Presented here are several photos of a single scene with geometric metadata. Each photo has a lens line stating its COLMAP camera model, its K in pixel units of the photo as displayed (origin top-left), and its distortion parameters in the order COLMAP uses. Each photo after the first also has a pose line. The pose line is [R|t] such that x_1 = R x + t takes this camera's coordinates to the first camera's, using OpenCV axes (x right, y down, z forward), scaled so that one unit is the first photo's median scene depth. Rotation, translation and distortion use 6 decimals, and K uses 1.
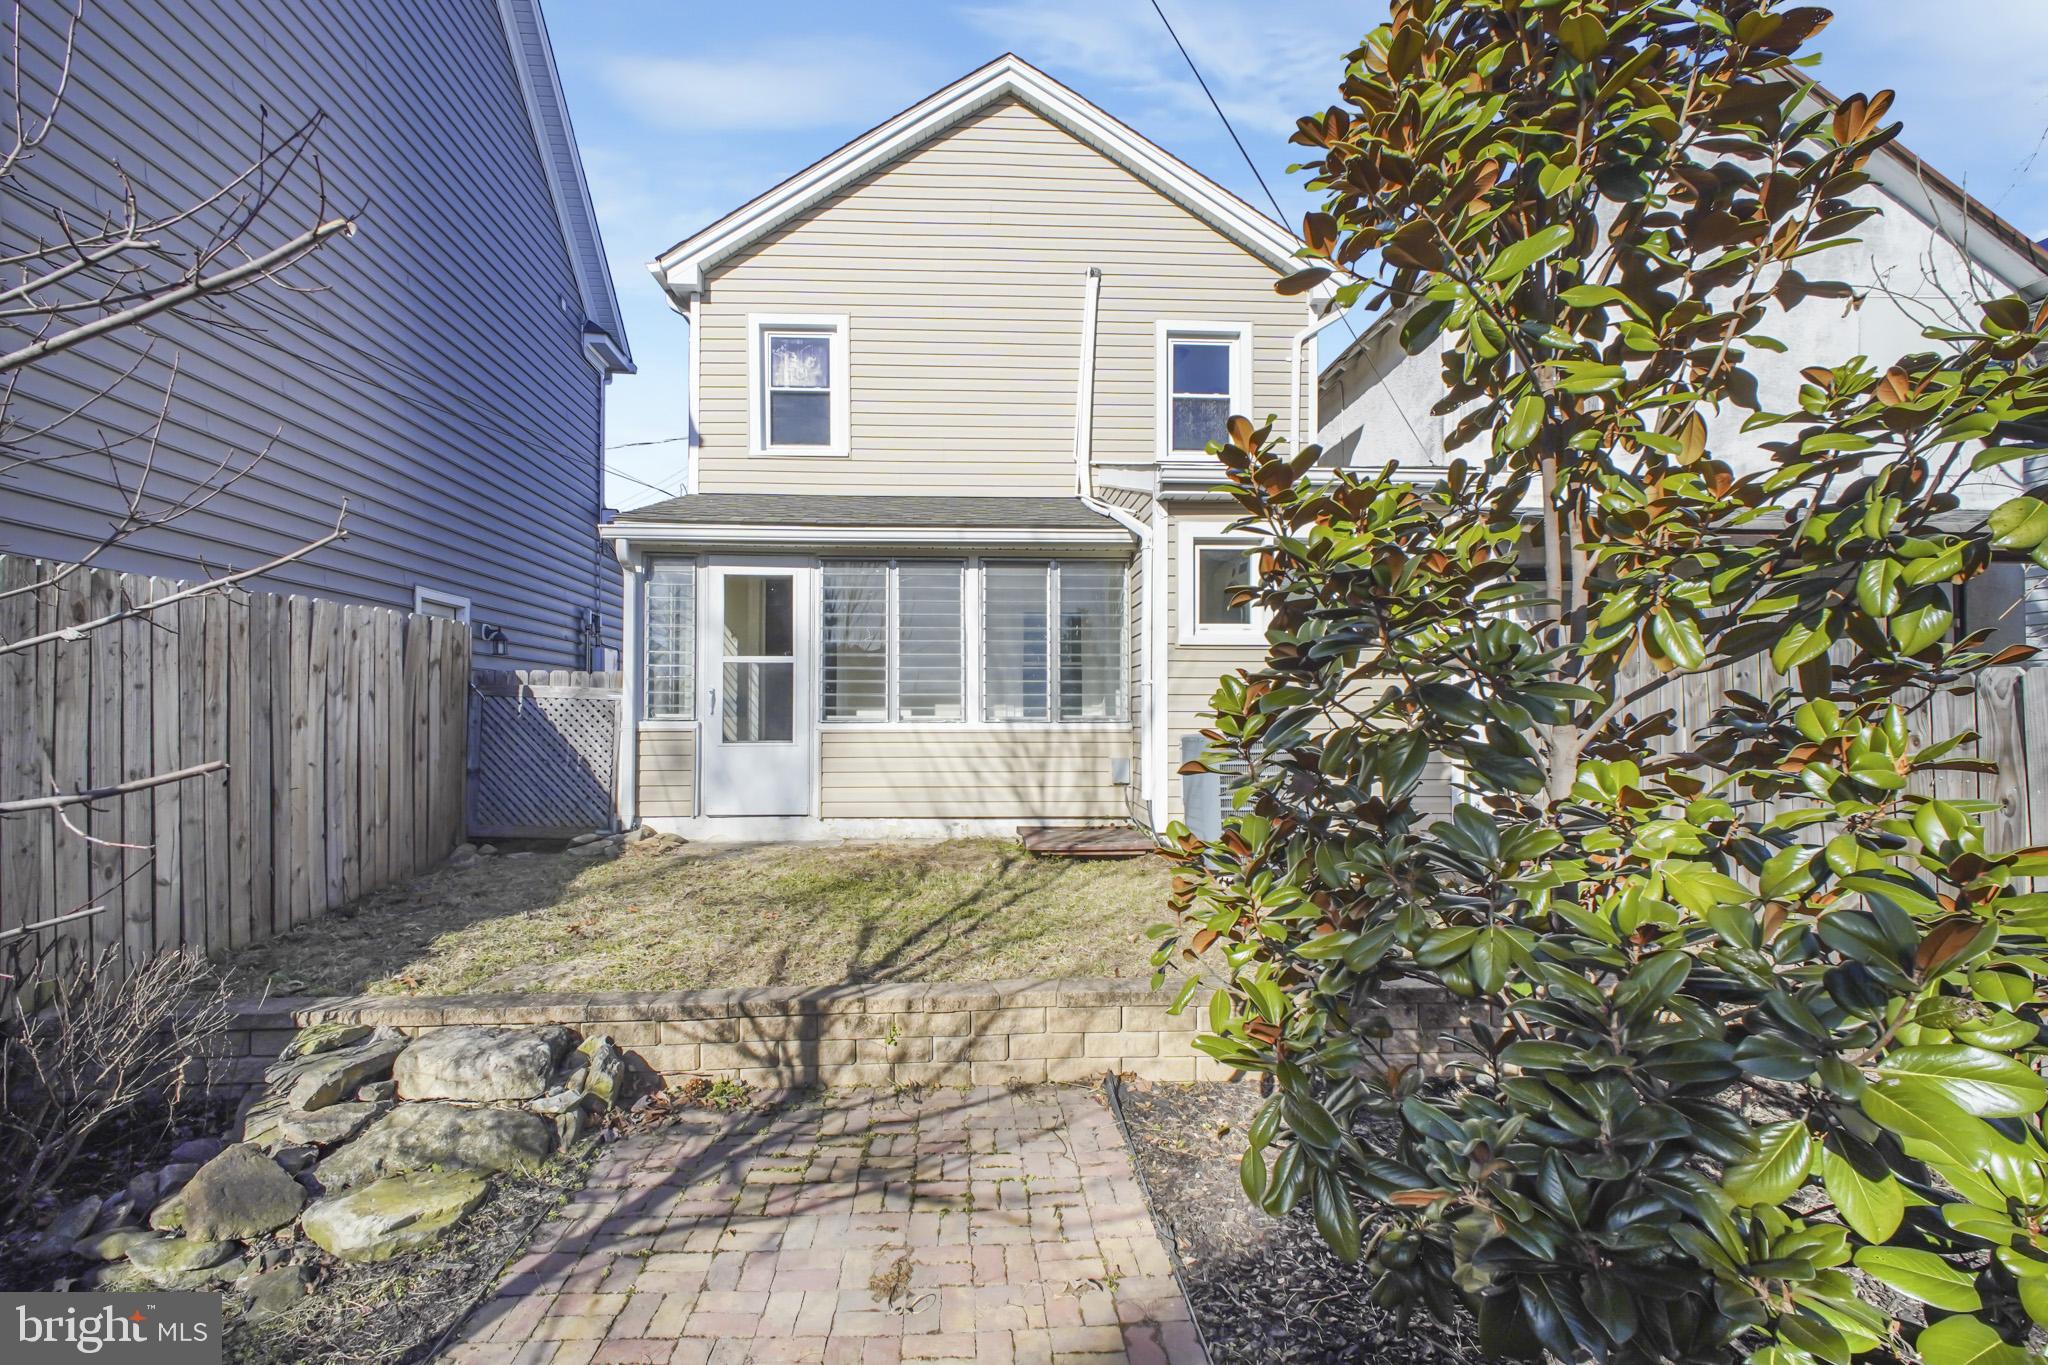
lens RADIAL K [[938.7, 0, 1000.0], [0, 938.7, 686.0], [0, 0, 1]] dist [0.021577, -0.000342]
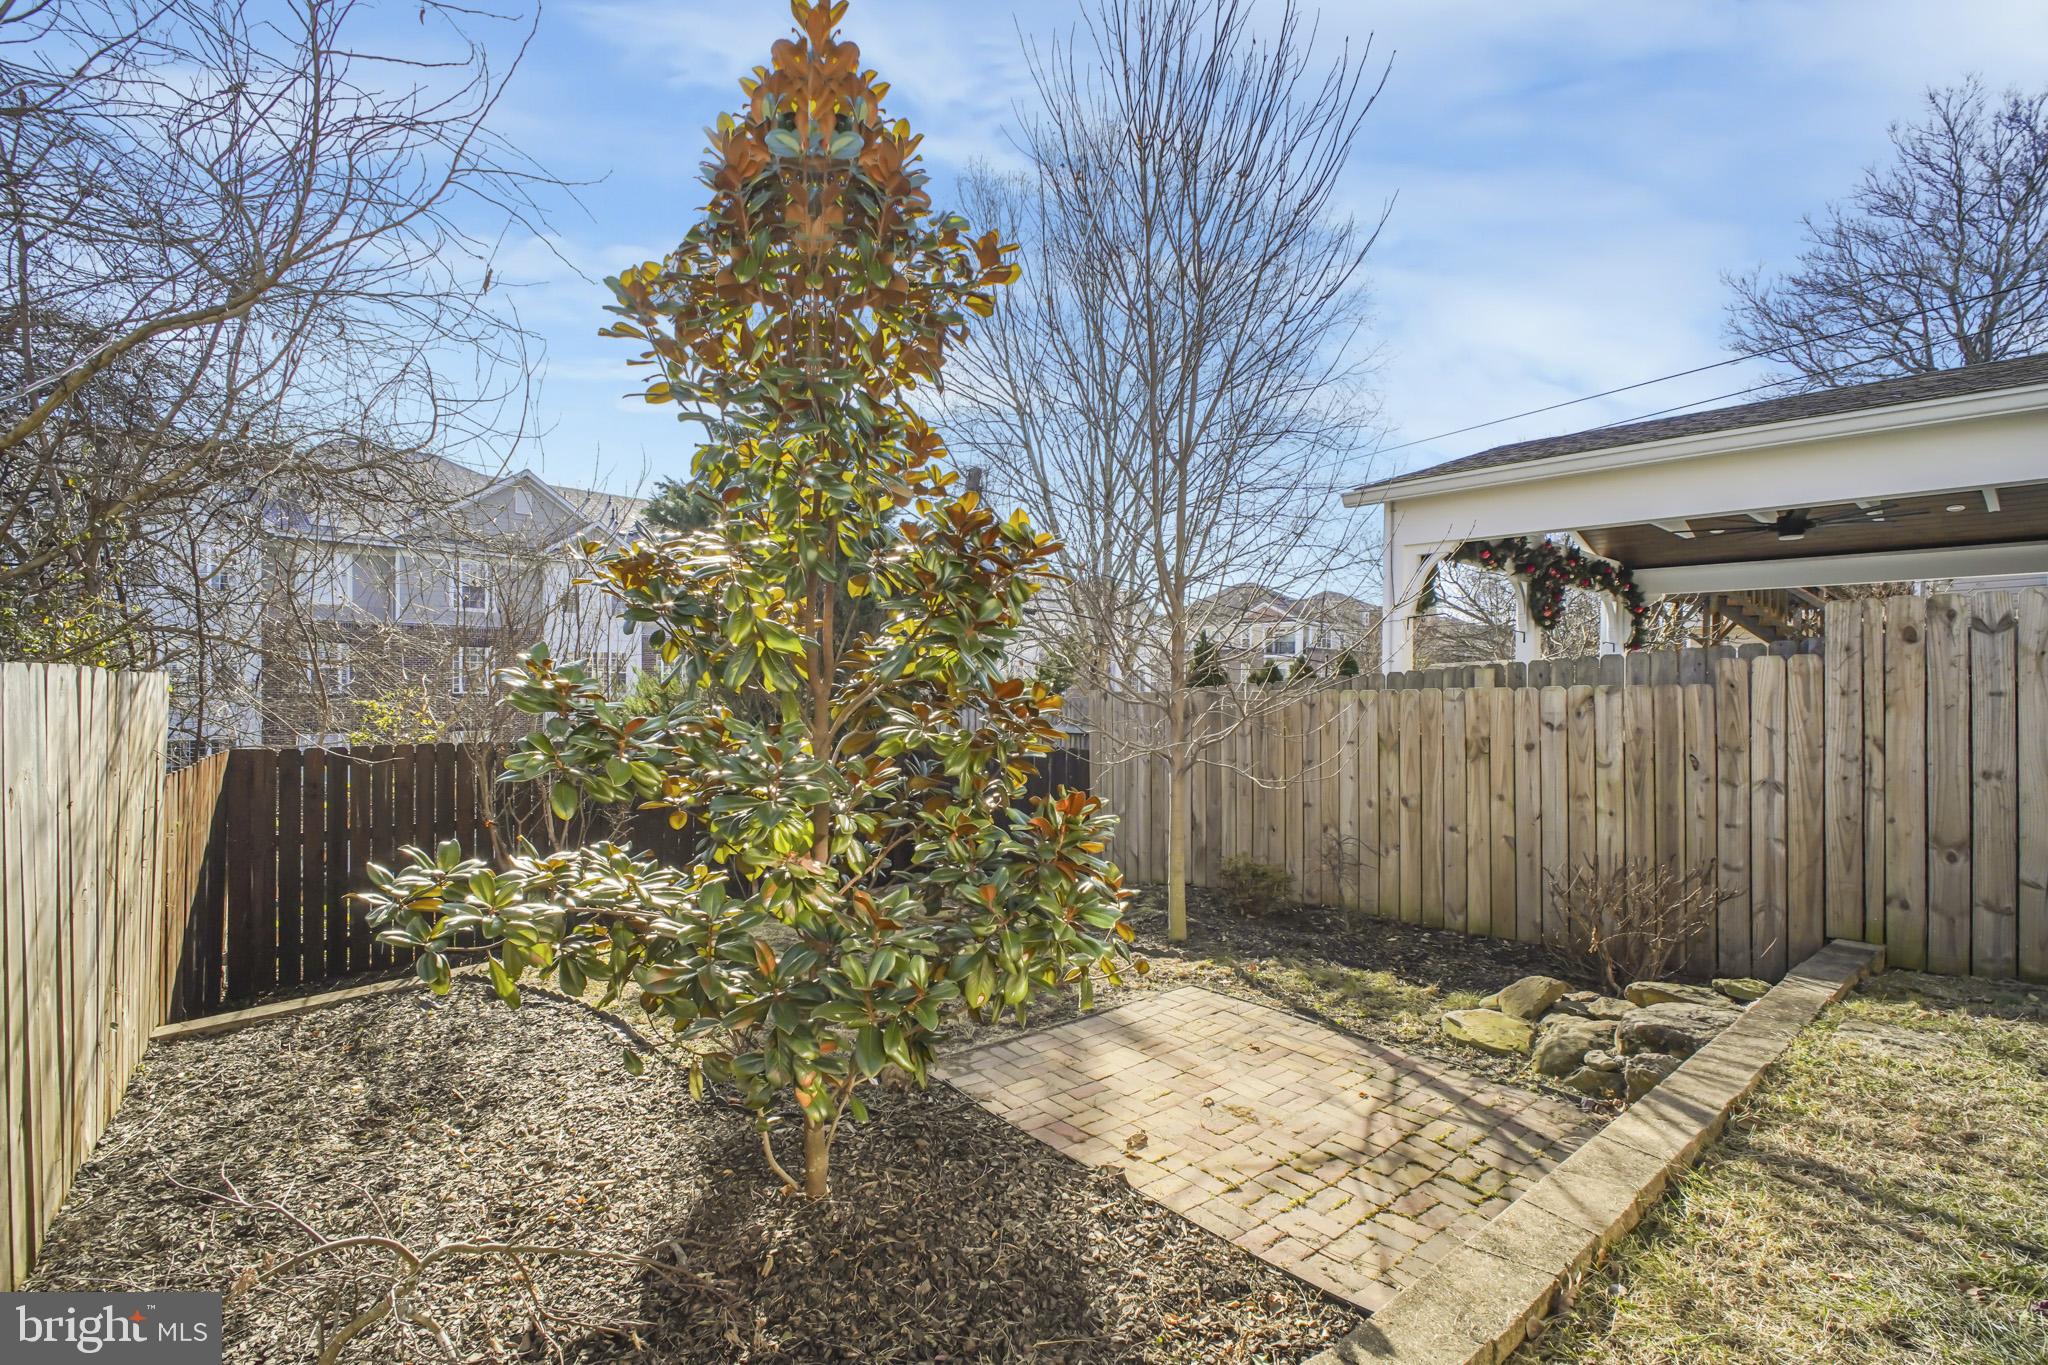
lens RADIAL K [[941.4, 0, 1024.0], [0, 941.4, 682.5], [0, 0, 1]] dist [-0.000047, -0.008265]
pose [[-0.783545, -0.012826, -0.621203, 0.883319], [0.004074, 0.999659, -0.025779, 0.014416], [0.621322, -0.022730, -0.783226, 1.647914]]
